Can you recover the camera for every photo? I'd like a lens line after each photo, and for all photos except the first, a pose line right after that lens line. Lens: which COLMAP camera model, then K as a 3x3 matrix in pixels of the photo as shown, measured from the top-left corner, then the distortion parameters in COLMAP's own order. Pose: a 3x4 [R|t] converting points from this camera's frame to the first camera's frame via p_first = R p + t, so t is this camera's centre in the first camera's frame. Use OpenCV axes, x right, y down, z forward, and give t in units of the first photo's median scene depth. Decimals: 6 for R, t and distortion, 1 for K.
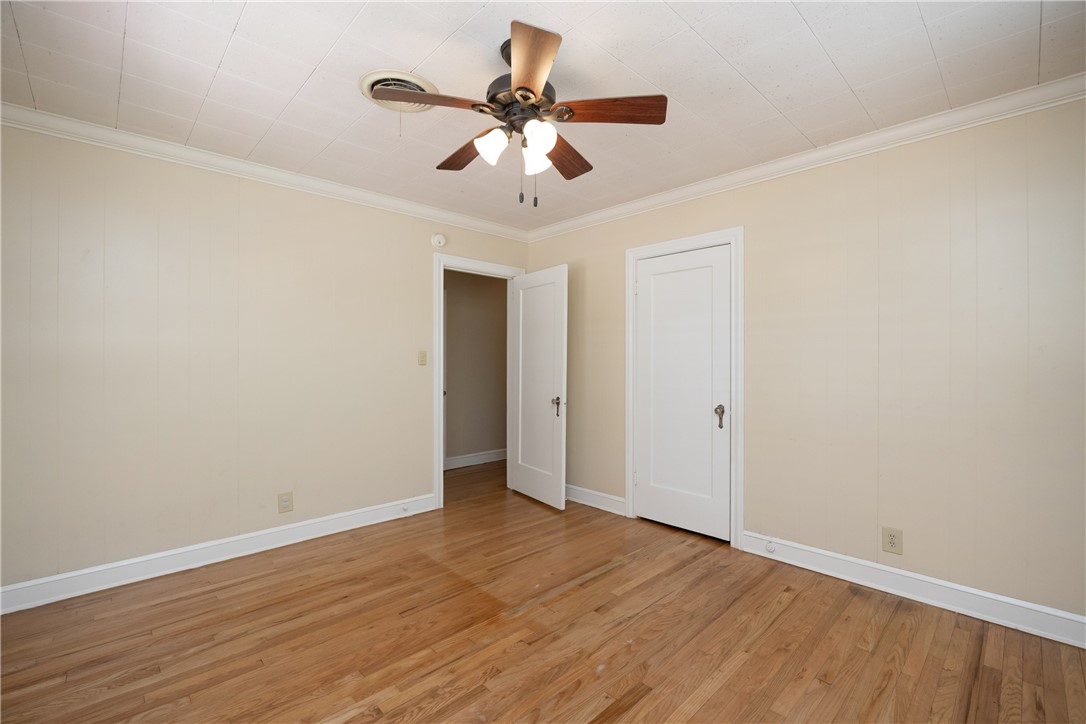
lens RADIAL K [[471.4, 0, 544.1], [0, 471.4, 362.5], [0, 0, 1]] dist [0.010112, -0.001535]
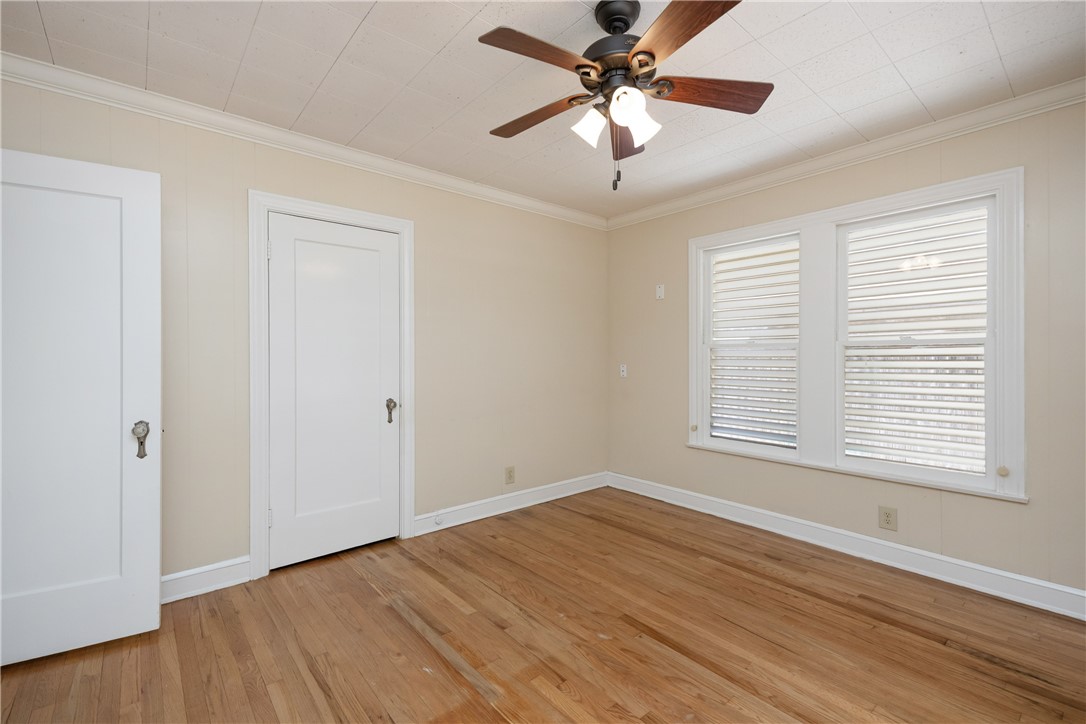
lens RADIAL K [[471.4, 0, 544.2], [0, 471.4, 362.7], [0, 0, 1]] dist [0.010112, -0.001535]
pose [[0.065064, -0.012652, 0.997801, -0.698117], [0.004685, 0.999912, 0.012373, 0.007680], [-0.997870, 0.003869, 0.065117, 0.774625]]
